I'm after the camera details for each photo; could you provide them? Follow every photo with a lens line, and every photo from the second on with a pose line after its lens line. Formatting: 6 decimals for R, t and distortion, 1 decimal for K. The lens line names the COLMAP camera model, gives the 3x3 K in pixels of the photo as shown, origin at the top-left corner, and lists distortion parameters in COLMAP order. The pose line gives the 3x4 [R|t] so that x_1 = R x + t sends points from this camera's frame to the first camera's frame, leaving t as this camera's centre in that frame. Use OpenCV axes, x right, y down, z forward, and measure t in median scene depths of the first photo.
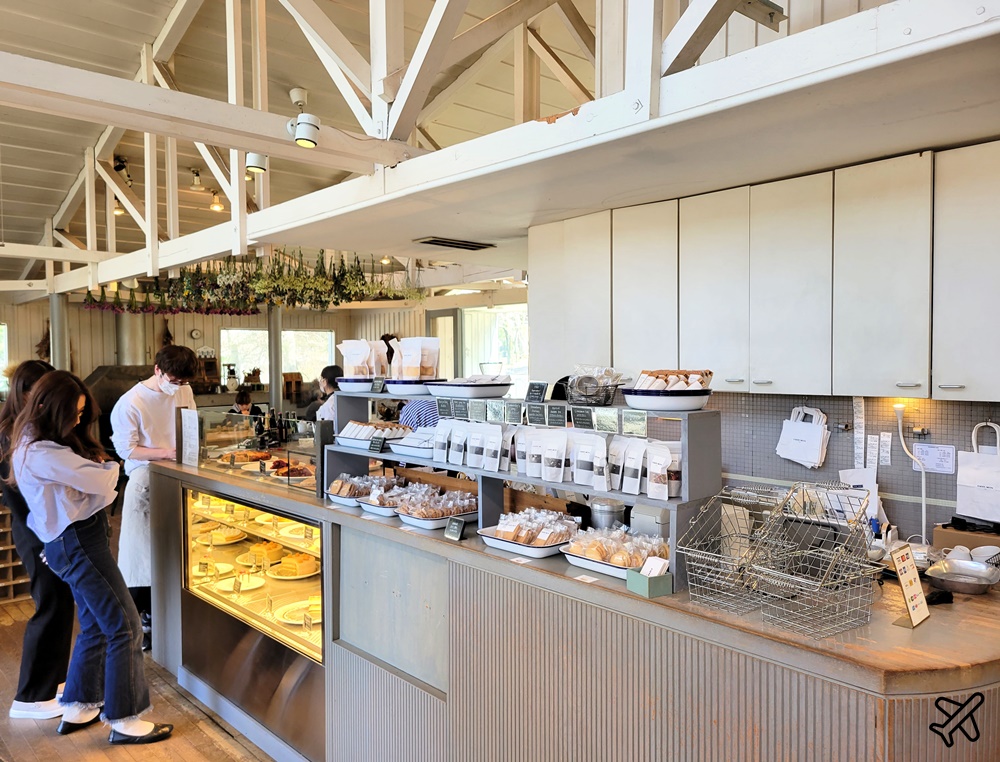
lens RADIAL K [[773.5, 0, 499.5], [0, 773.5, 379.4], [0, 0, 1]] dist [0.097673, 0.000633]
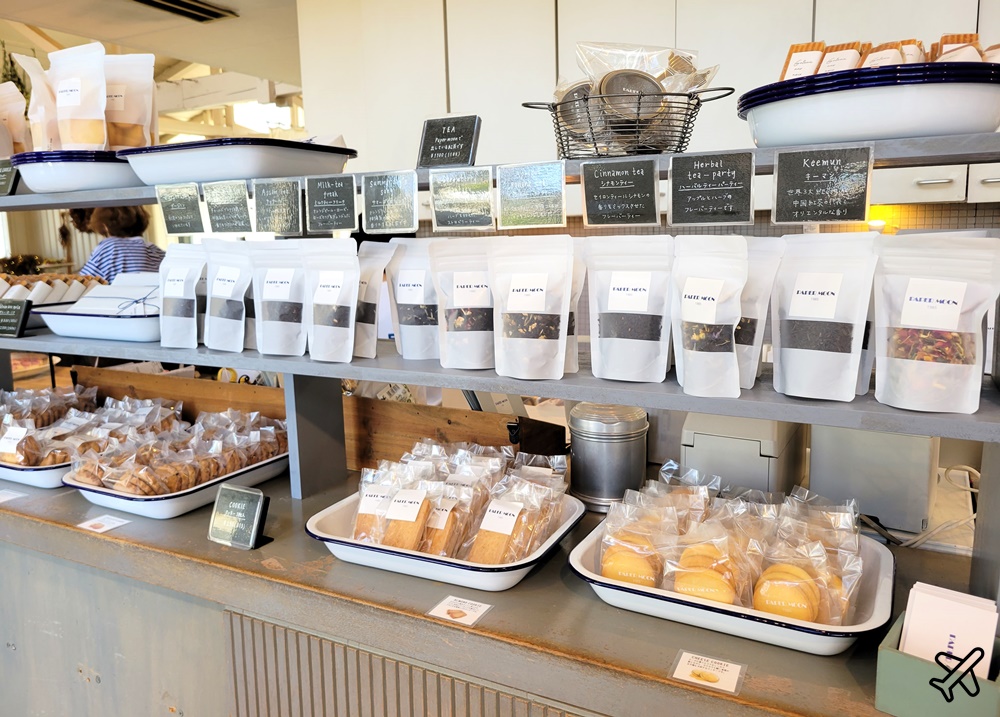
lens RADIAL K [[757.9, 0, 486.3], [0, 757.9, 339.5], [0, 0, 1]] dist [0.045381, -0.014714]
pose [[0.946848, -0.062064, 0.315638, -0.051386], [0.029637, 0.993869, 0.106522, 0.064849], [-0.320314, -0.091505, 0.942882, 0.577943]]
